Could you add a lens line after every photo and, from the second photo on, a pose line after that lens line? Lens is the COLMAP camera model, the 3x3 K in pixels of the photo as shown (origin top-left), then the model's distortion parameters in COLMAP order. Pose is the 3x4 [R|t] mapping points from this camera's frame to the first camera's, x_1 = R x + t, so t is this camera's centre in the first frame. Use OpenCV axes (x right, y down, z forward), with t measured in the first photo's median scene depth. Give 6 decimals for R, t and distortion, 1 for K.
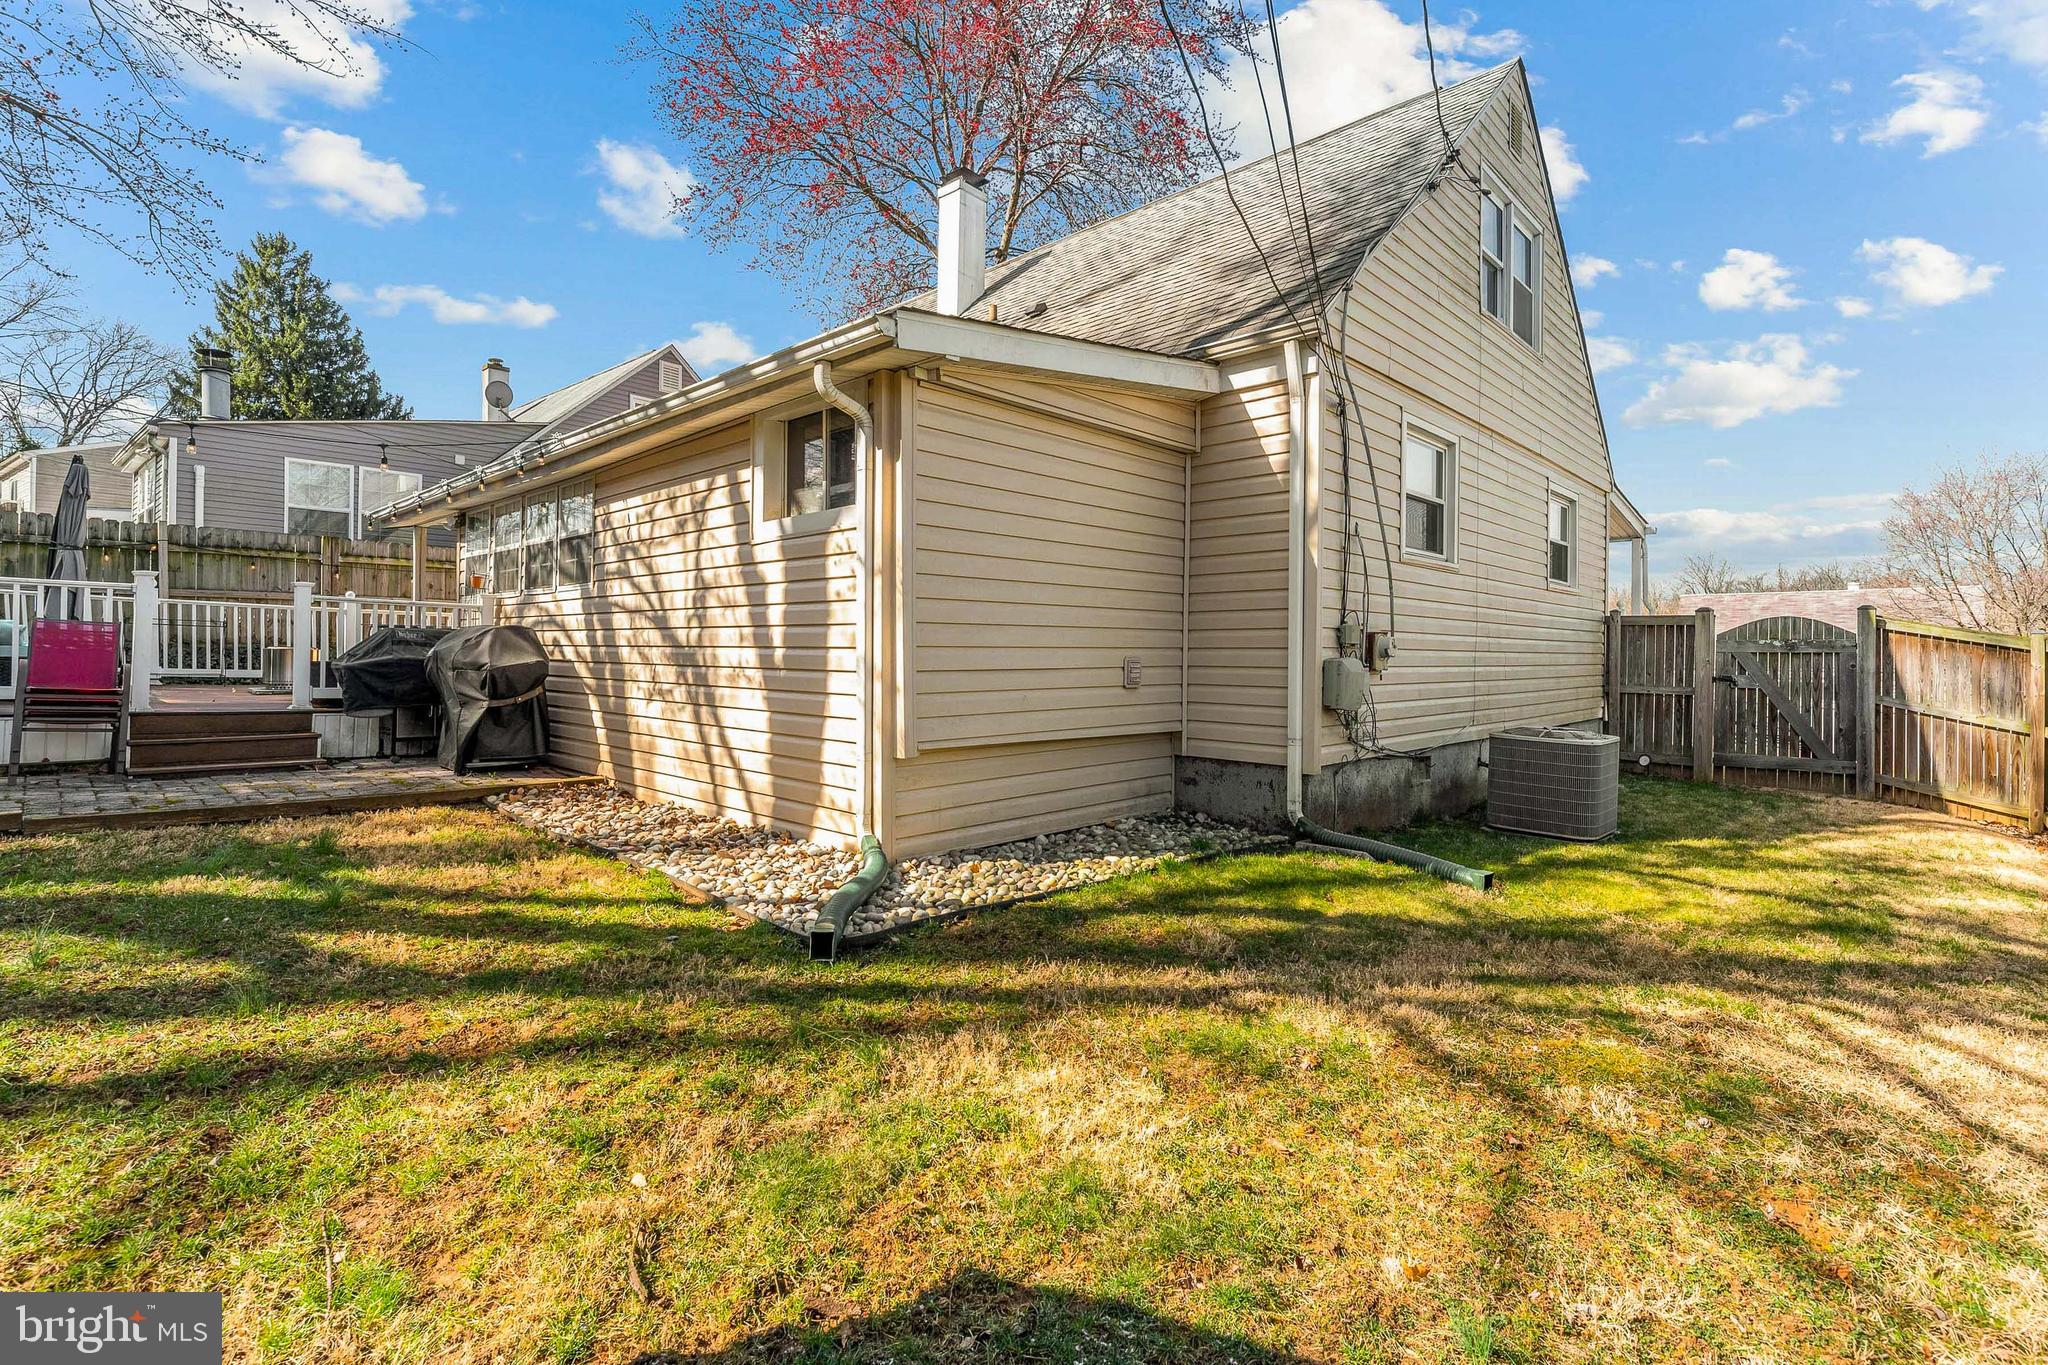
lens RADIAL K [[919.9, 0, 1021.1], [0, 919.9, 659.3], [0, 0, 1]] dist [0.004669, -0.000406]
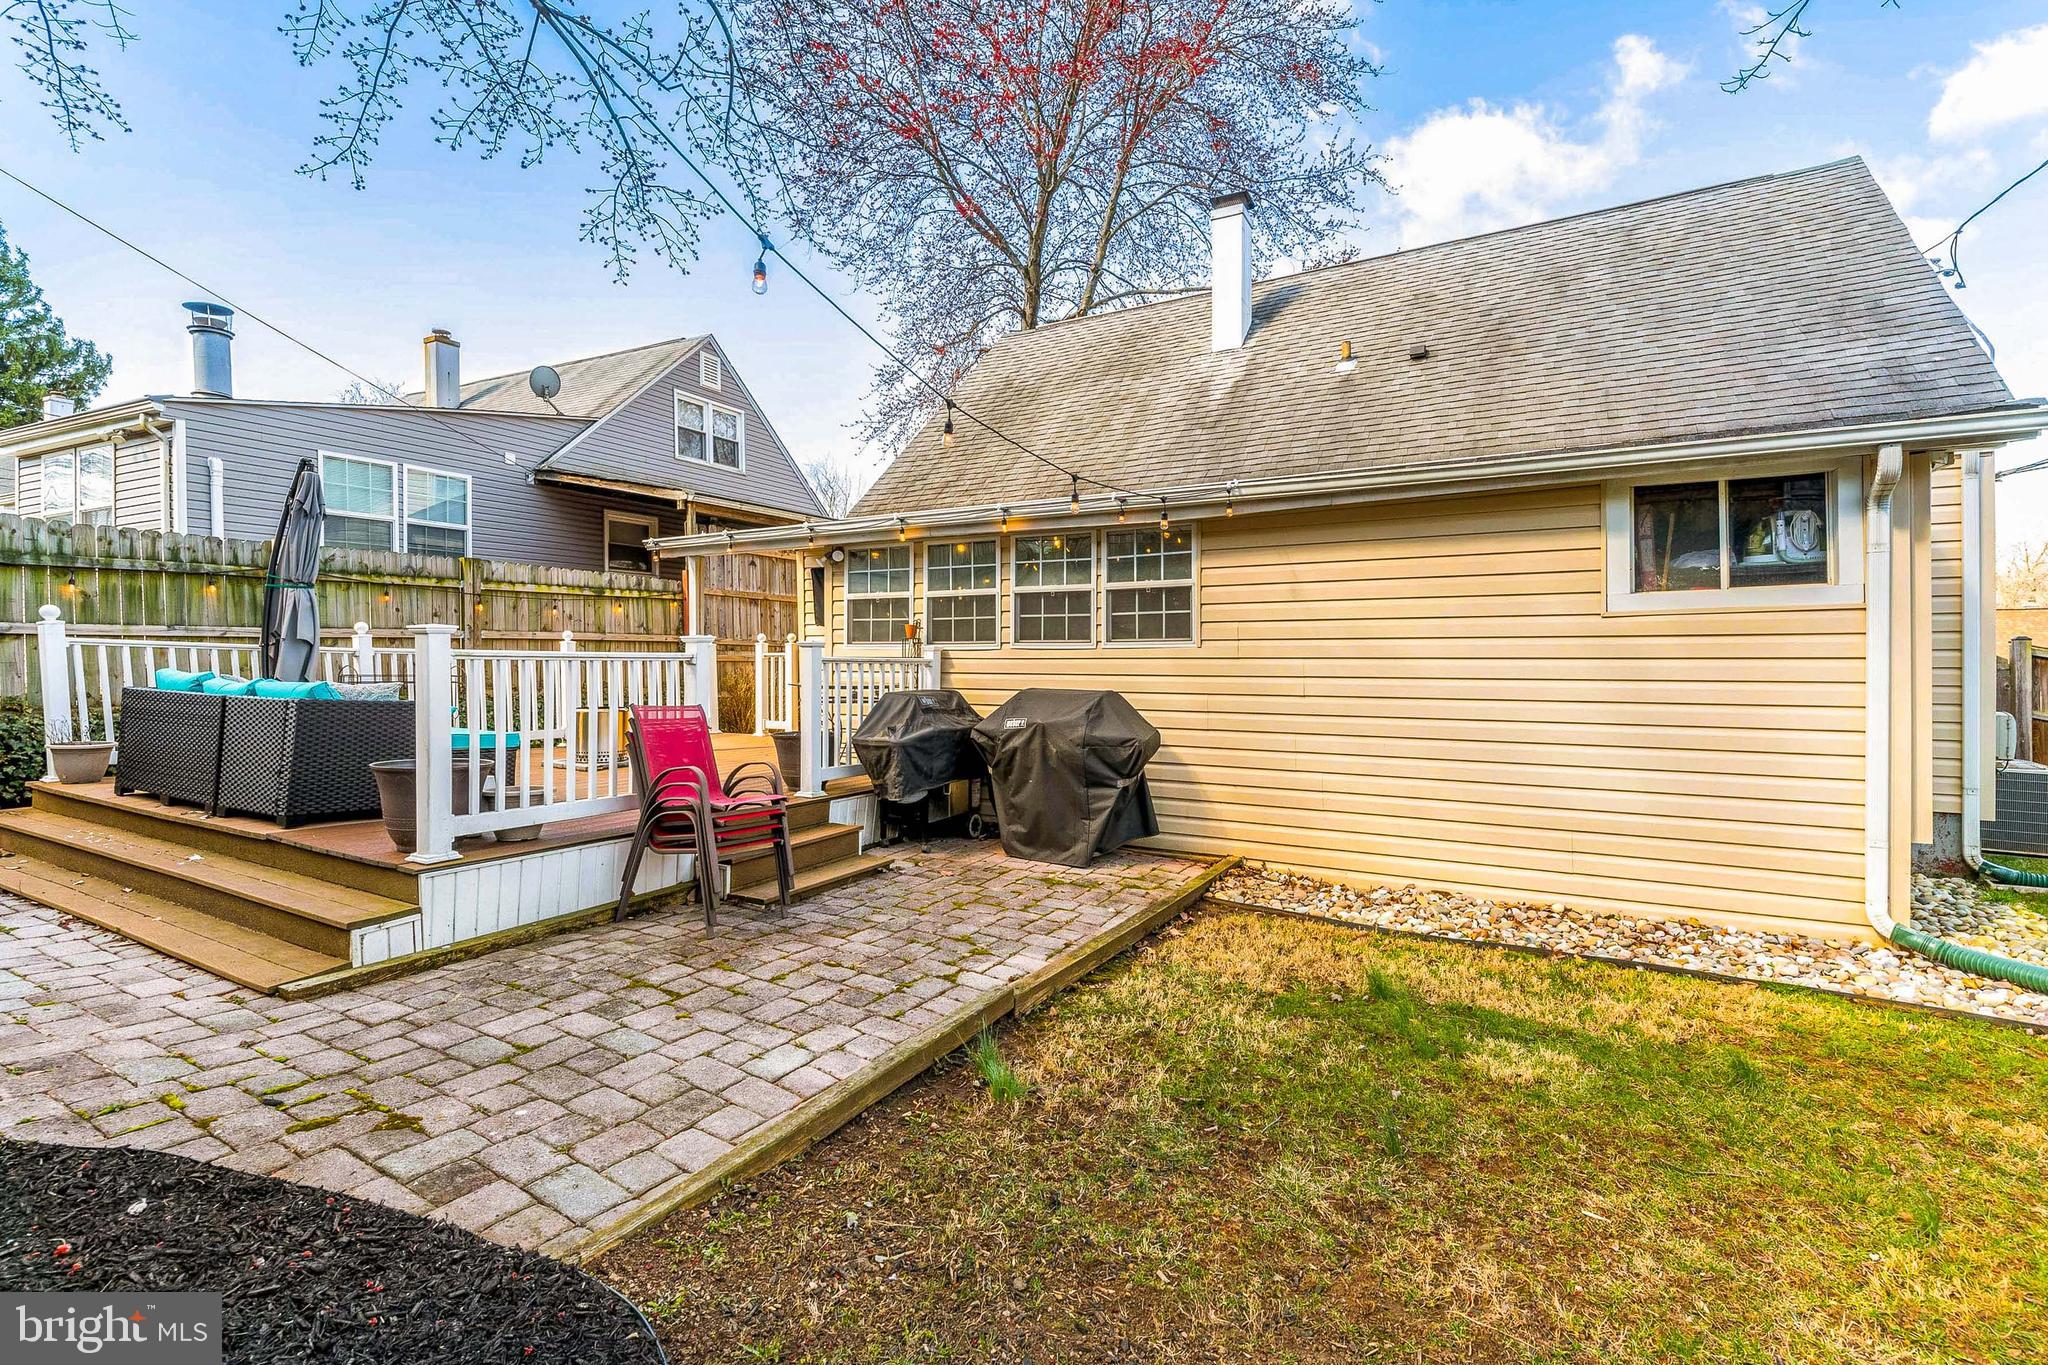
lens RADIAL K [[919.9, 0, 1021.1], [0, 919.9, 659.3], [0, 0, 1]] dist [0.004669, -0.000406]
pose [[0.966518, -0.015630, 0.256124, -0.927744], [0.015338, 0.999877, 0.003138, -0.076419], [-0.256142, 0.000896, 0.966639, 0.198681]]
